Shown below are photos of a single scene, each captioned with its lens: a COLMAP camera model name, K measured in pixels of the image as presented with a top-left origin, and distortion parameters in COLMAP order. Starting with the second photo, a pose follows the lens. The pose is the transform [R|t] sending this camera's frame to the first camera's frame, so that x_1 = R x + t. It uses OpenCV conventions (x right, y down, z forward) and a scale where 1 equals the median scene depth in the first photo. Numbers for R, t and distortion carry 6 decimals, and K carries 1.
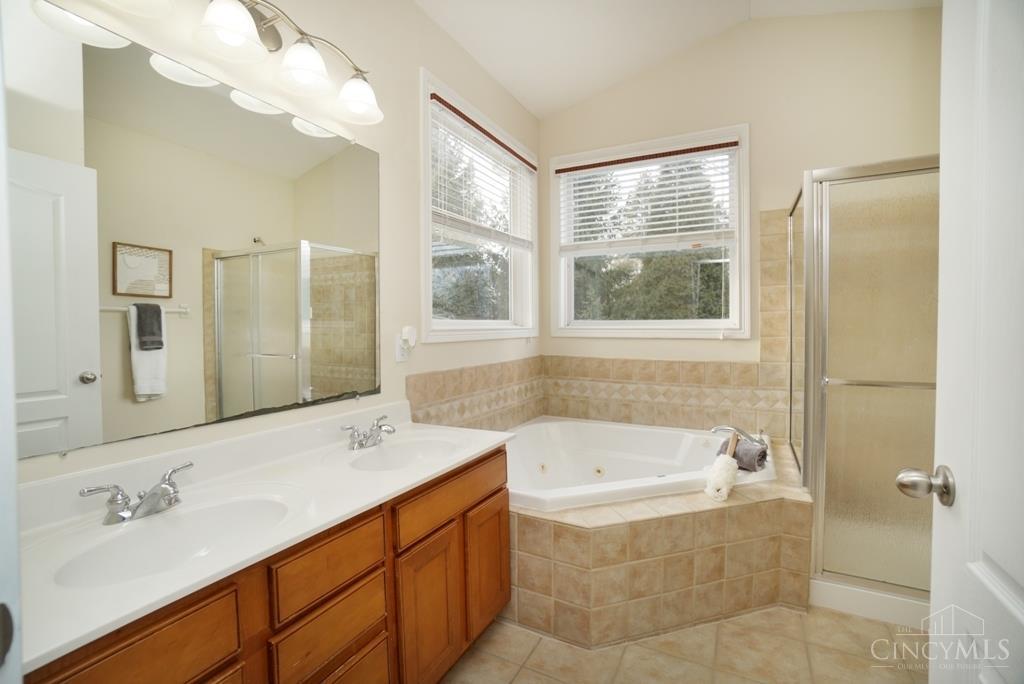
lens RADIAL K [[453.3, 0, 509.7], [0, 453.3, 336.3], [0, 0, 1]] dist [-0.032256, 0.003048]
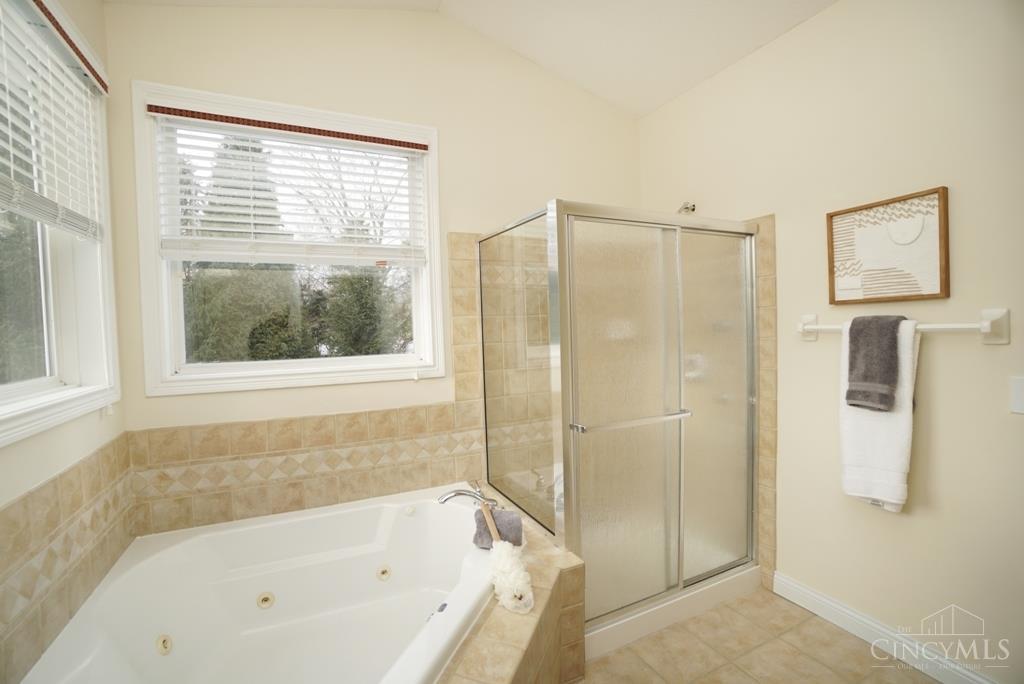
lens RADIAL K [[453.3, 0, 510.5], [0, 453.3, 346.4], [0, 0, 1]] dist [-0.032256, 0.003048]
pose [[0.614660, -0.043830, 0.787573, -0.072002], [0.042491, 0.998845, 0.022426, -0.062713], [-0.787647, 0.019680, 0.615813, 0.331886]]
